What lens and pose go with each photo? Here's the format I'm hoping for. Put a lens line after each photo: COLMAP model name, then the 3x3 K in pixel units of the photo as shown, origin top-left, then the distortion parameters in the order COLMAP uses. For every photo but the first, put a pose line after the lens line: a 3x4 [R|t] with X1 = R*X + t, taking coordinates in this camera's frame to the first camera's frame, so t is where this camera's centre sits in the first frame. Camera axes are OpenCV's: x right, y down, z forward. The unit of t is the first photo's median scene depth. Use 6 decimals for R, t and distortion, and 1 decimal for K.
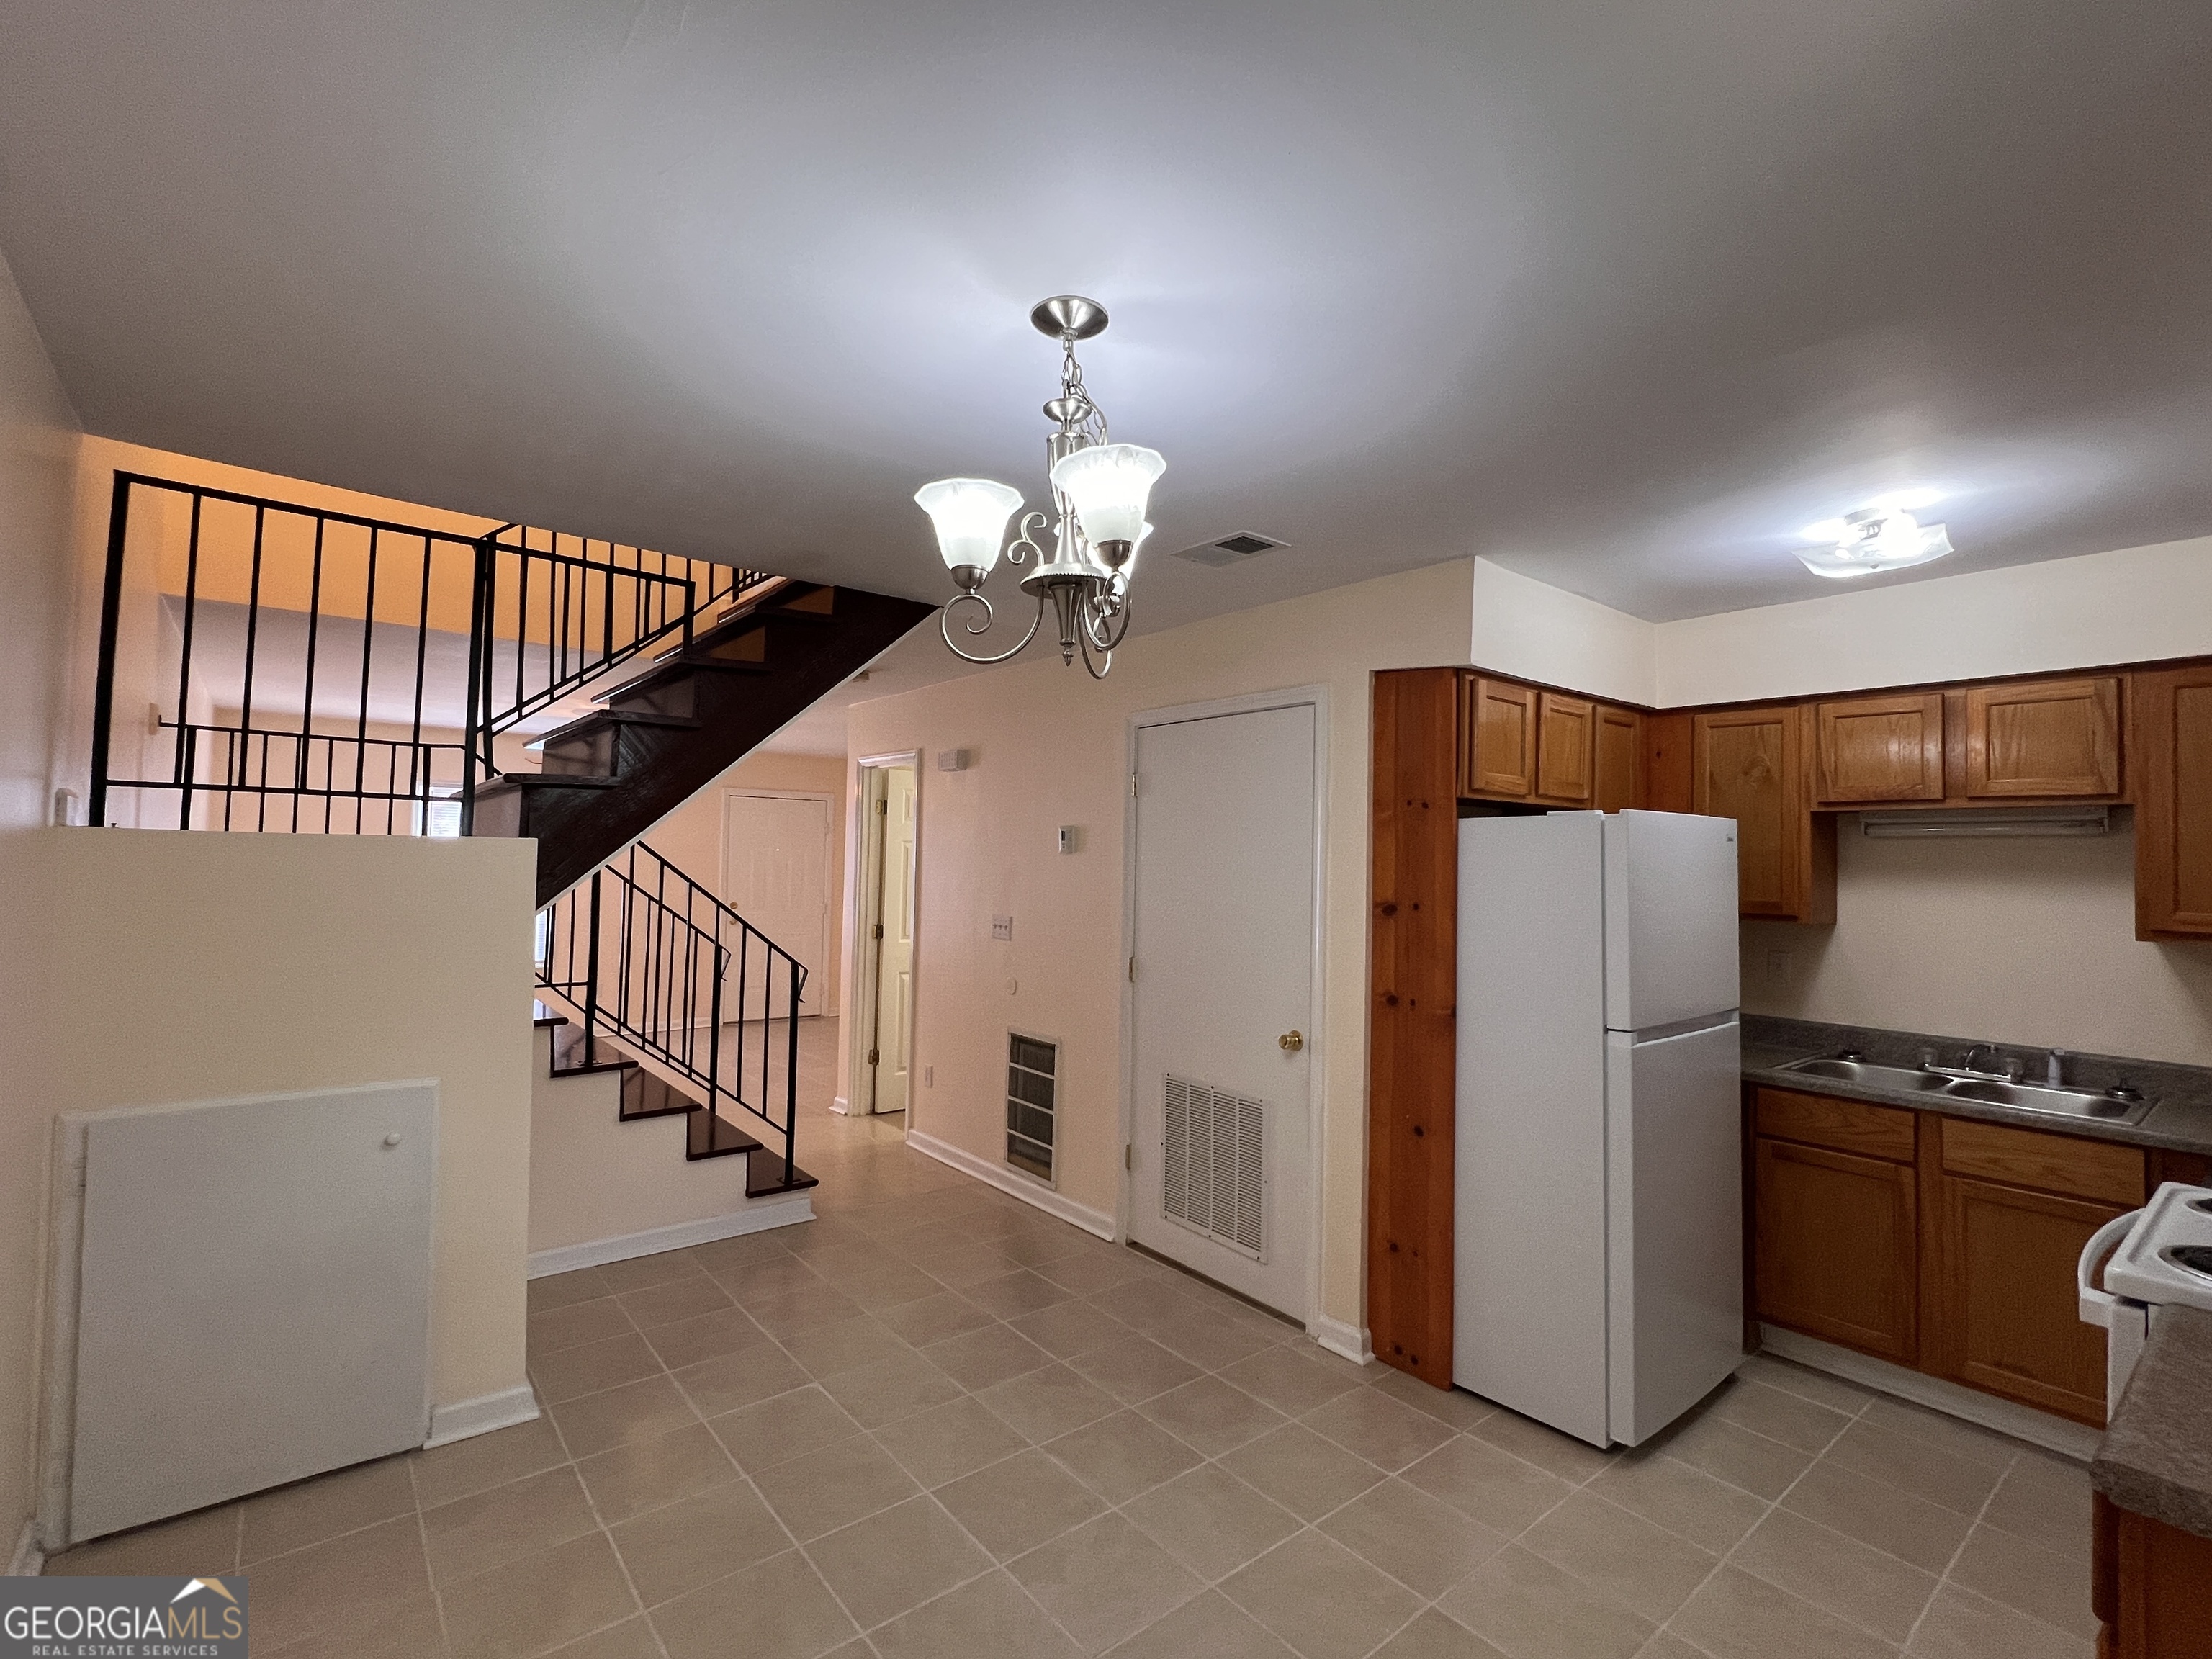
lens RADIAL K [[1015.5, 0, 1098.5], [0, 1015.5, 826.1], [0, 0, 1]] dist [-0.006778, 0.001220]
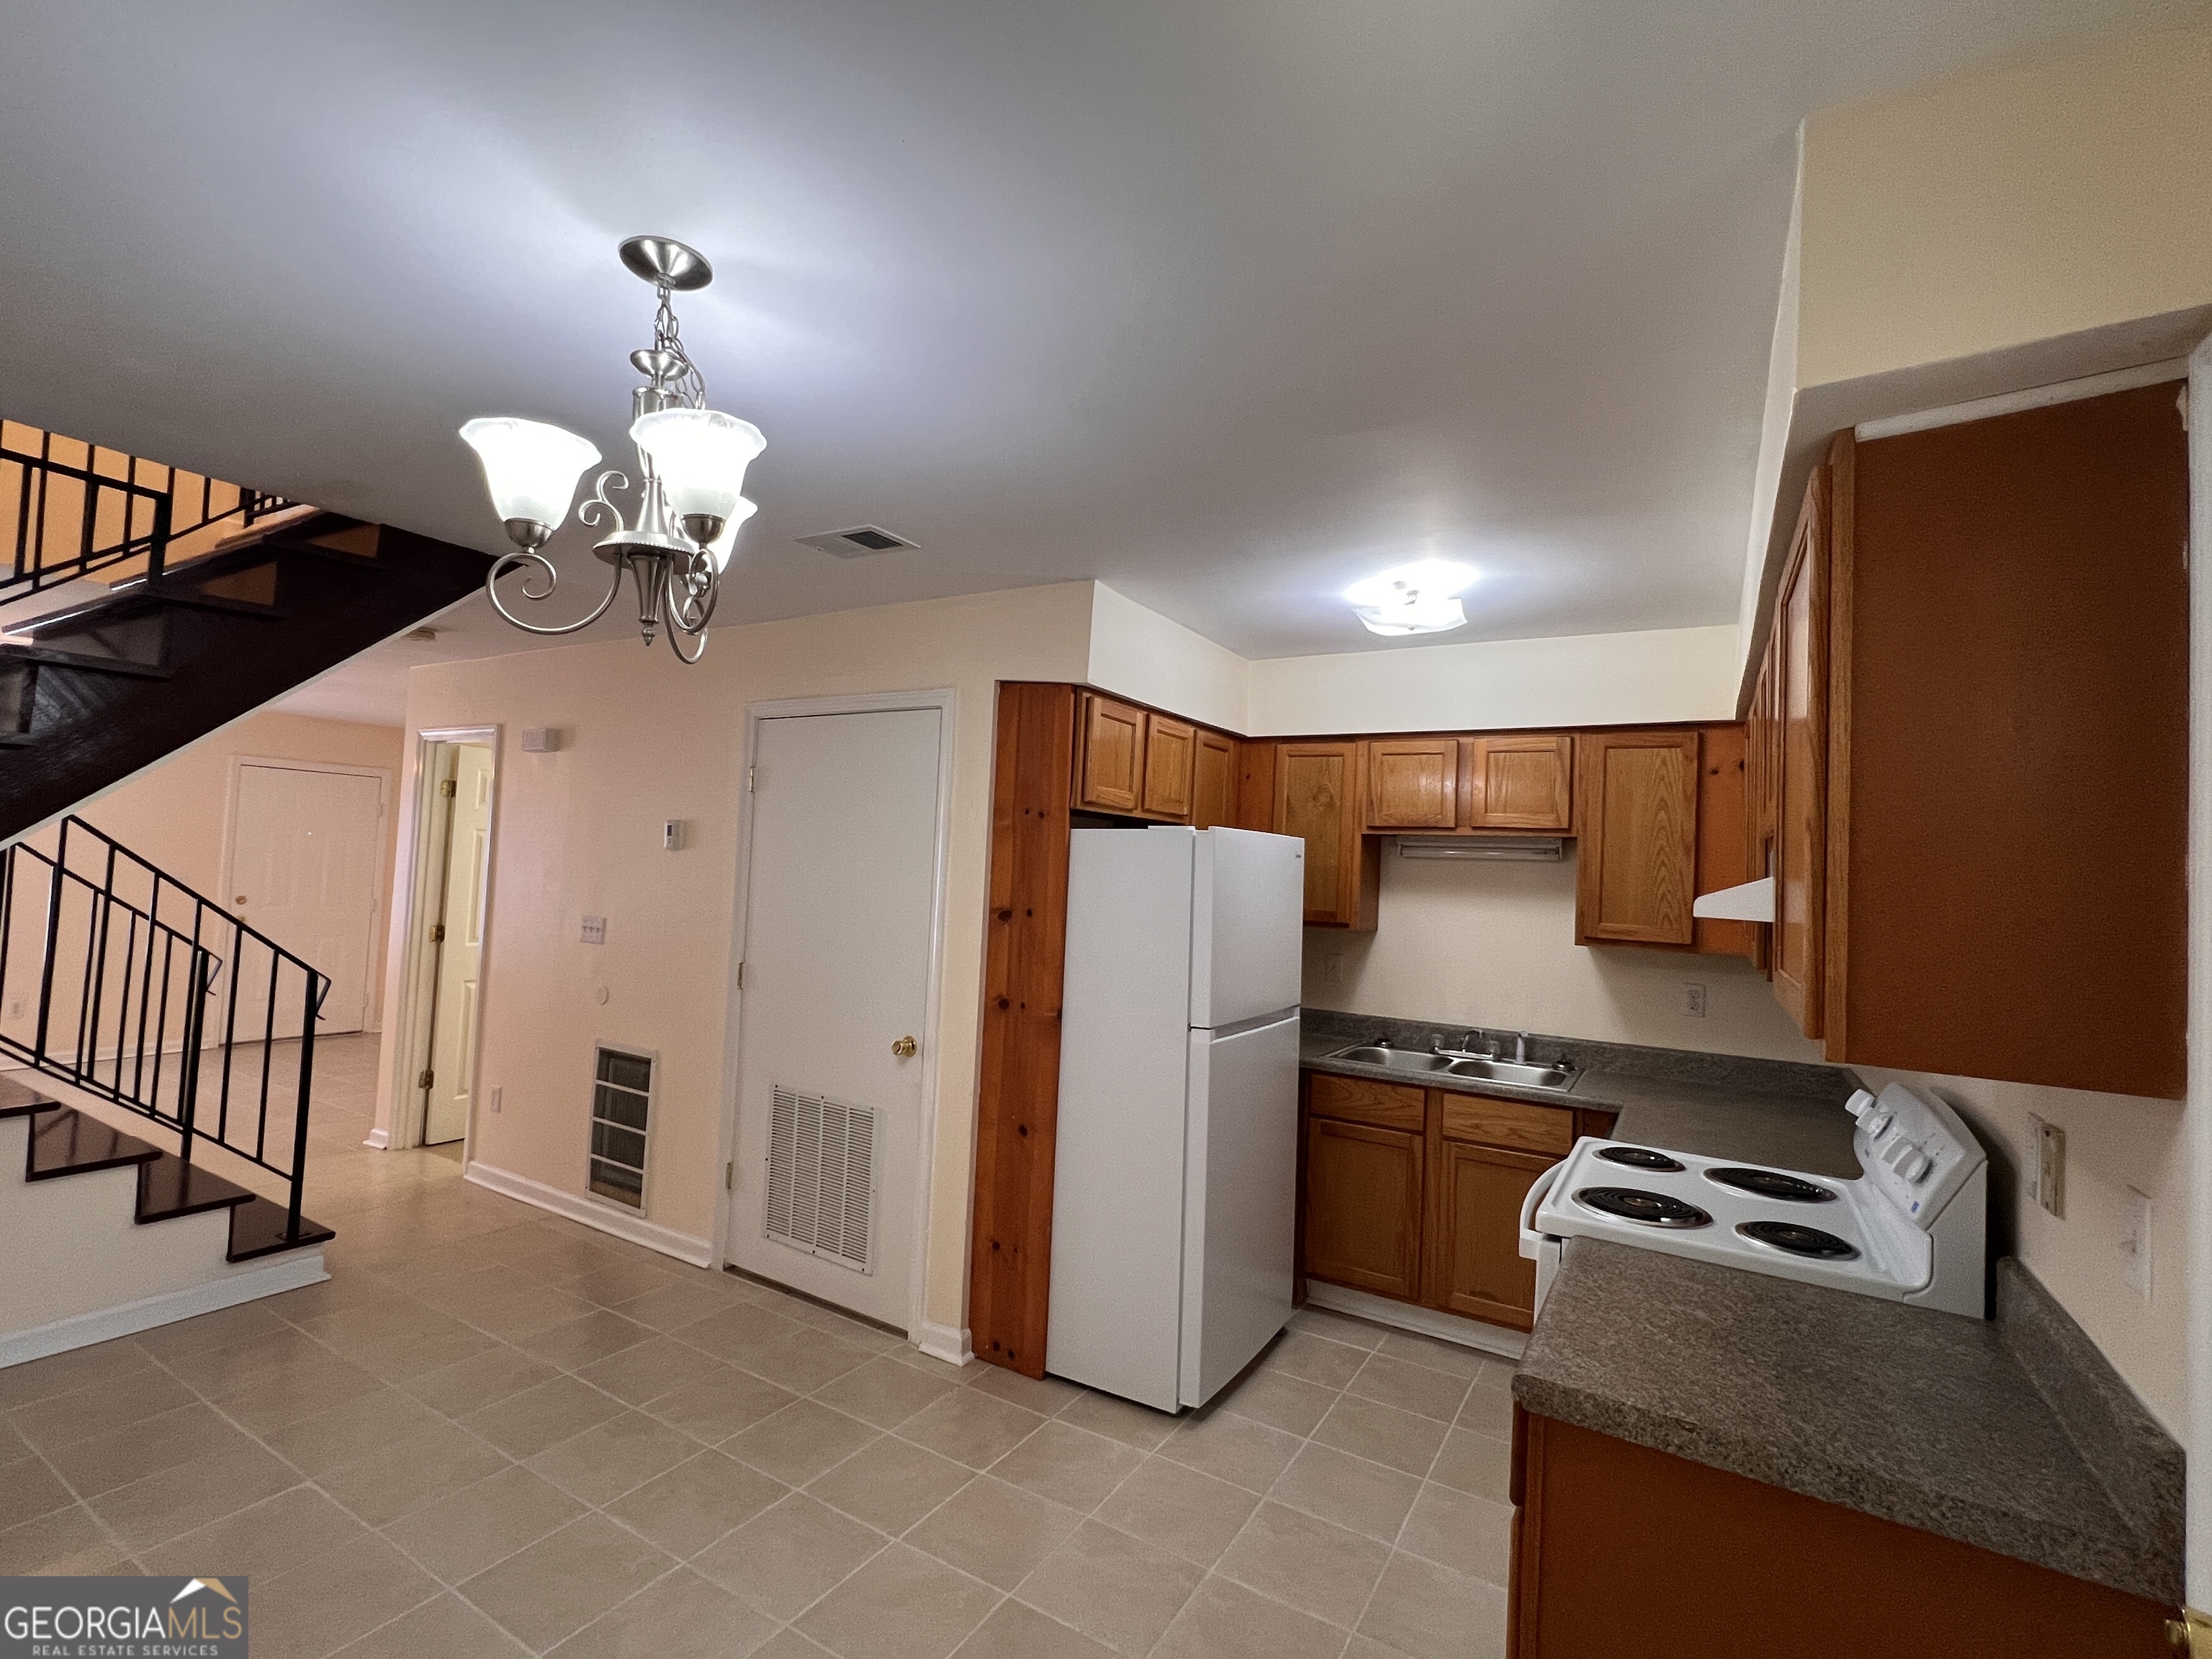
lens RADIAL K [[1015.5, 0, 1098.5], [0, 1015.5, 826.1], [0, 0, 1]] dist [-0.006778, 0.001220]
pose [[0.939599, 0.038106, 0.340150, 0.024519], [-0.037892, 0.999255, -0.007274, -0.003392], [-0.340174, -0.006055, 0.940343, 0.007259]]
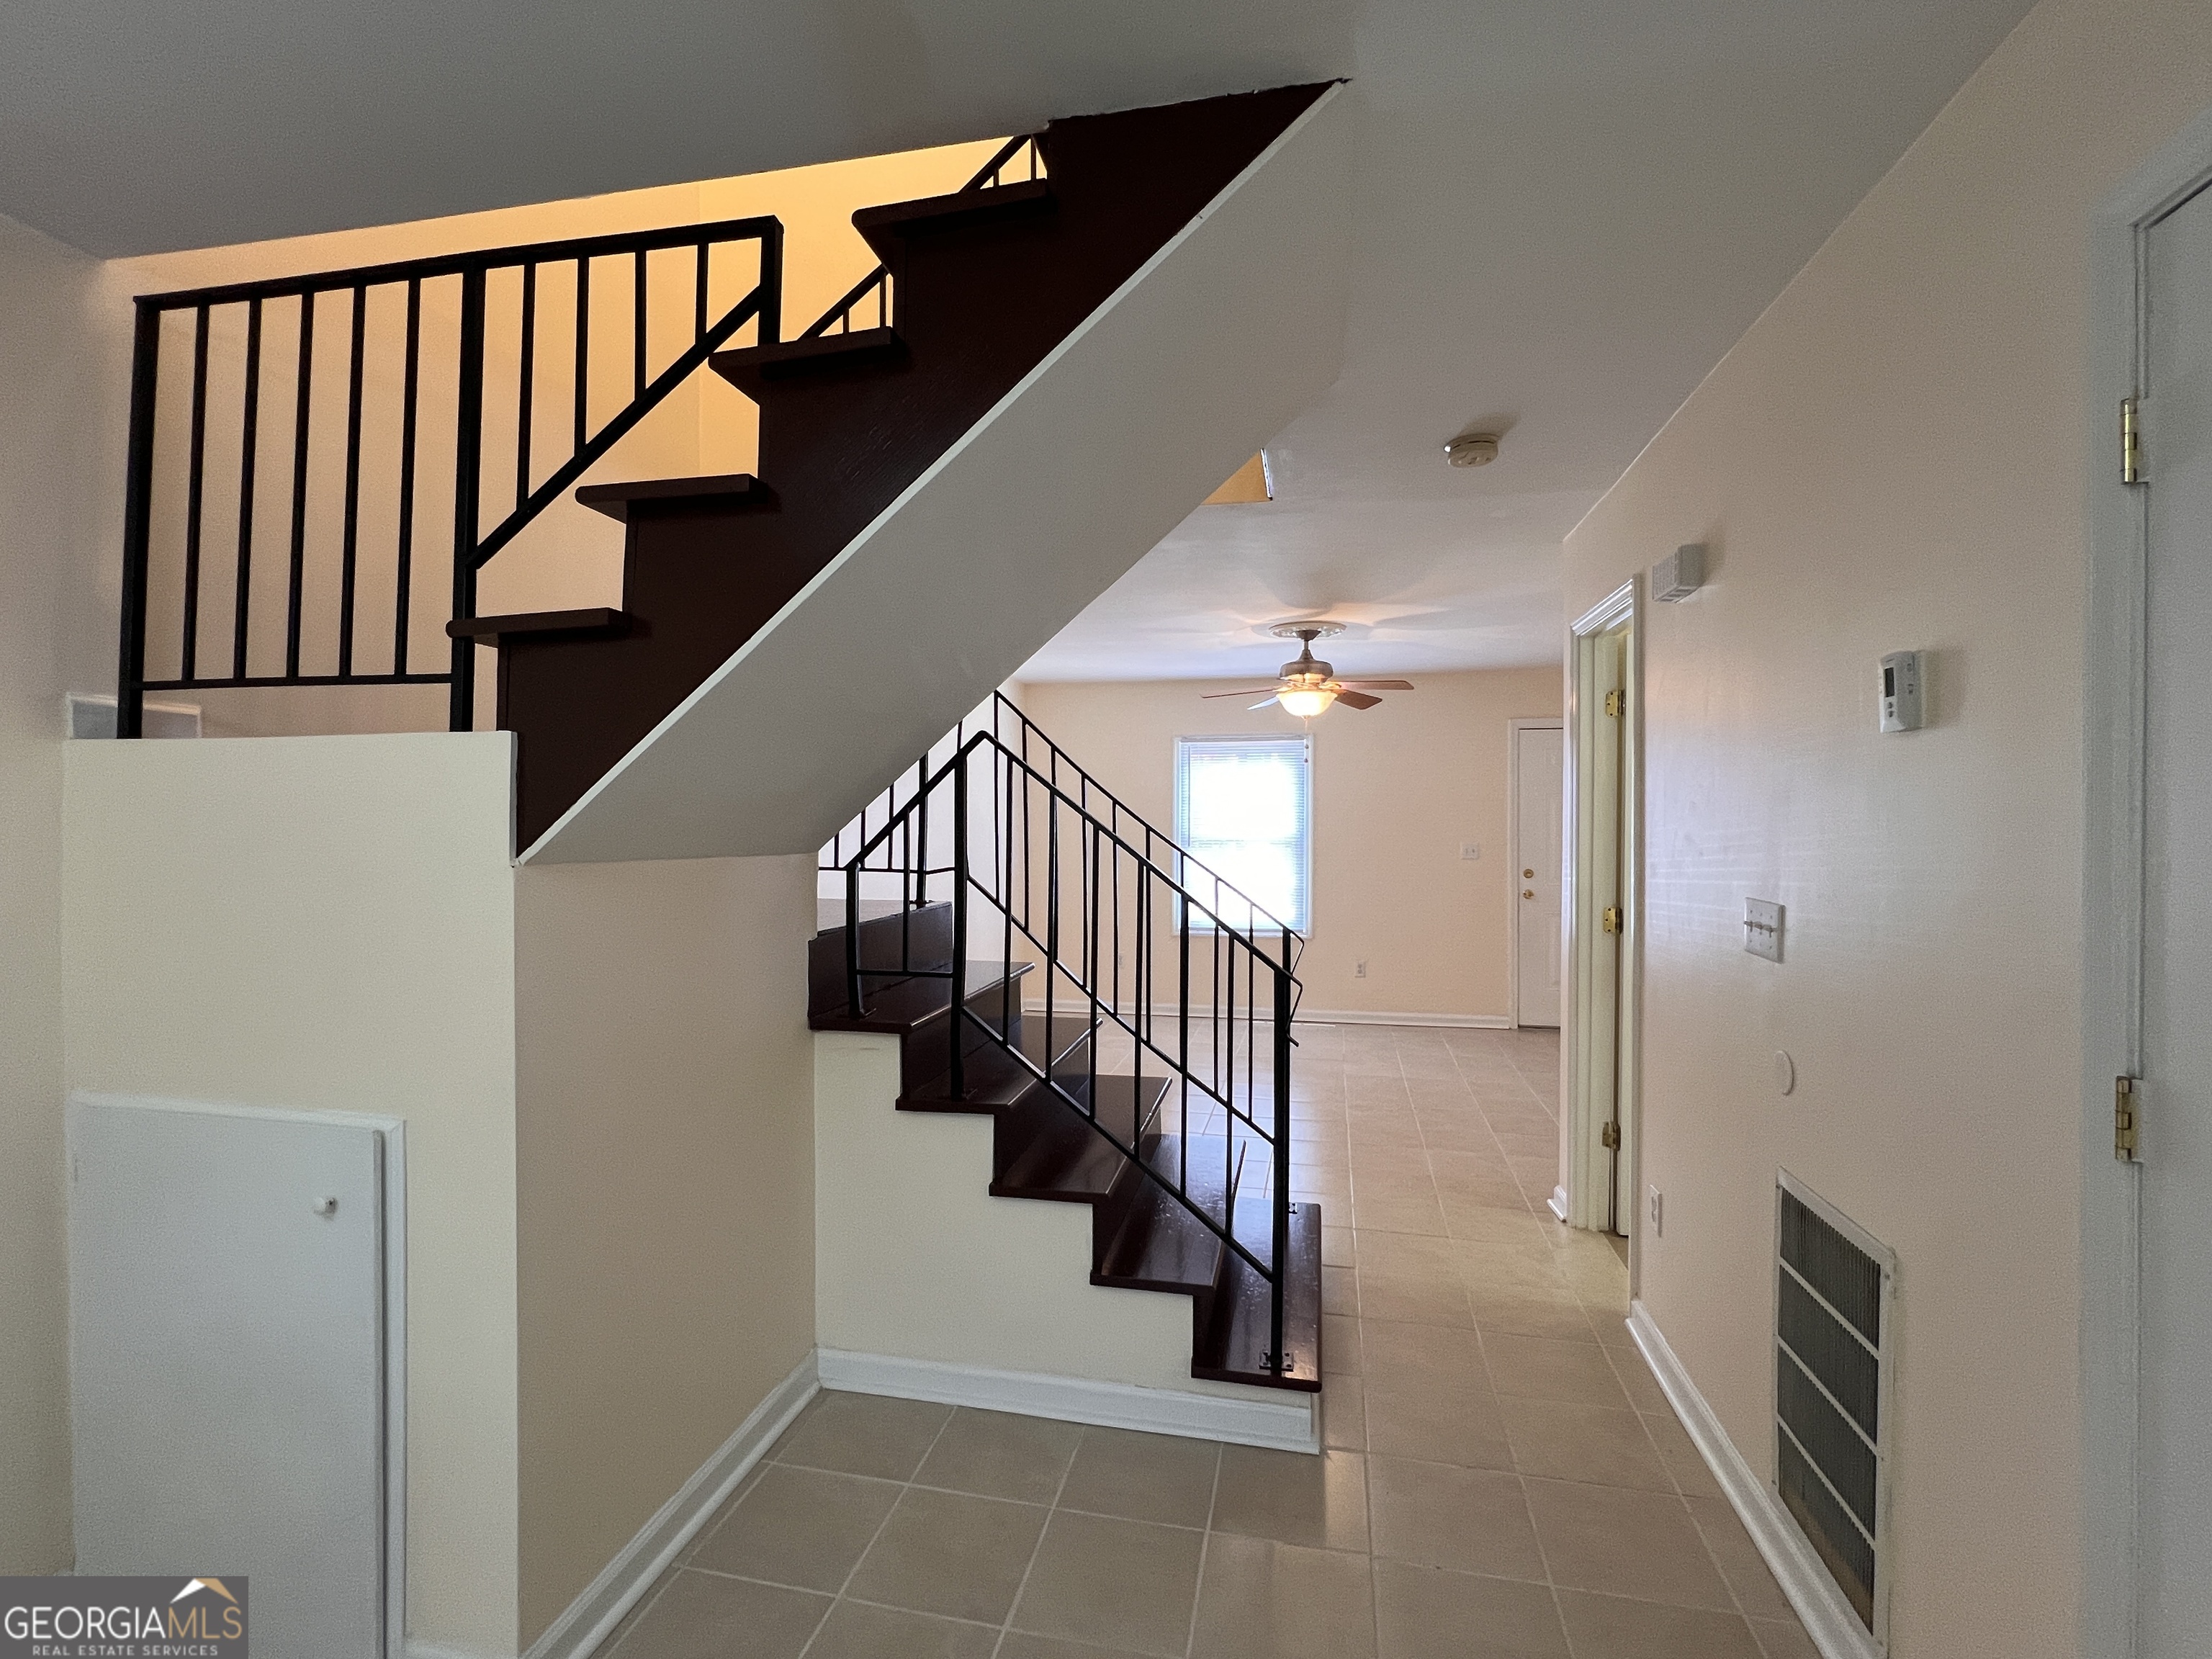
lens RADIAL K [[1015.5, 0, 1098.5], [0, 1015.5, 826.1], [0, 0, 1]] dist [-0.006778, 0.001220]
pose [[0.625776, -0.012583, -0.779901, 0.093003], [0.035698, 0.999284, 0.012520, 0.063087], [0.779185, -0.035675, 0.625777, 0.794946]]
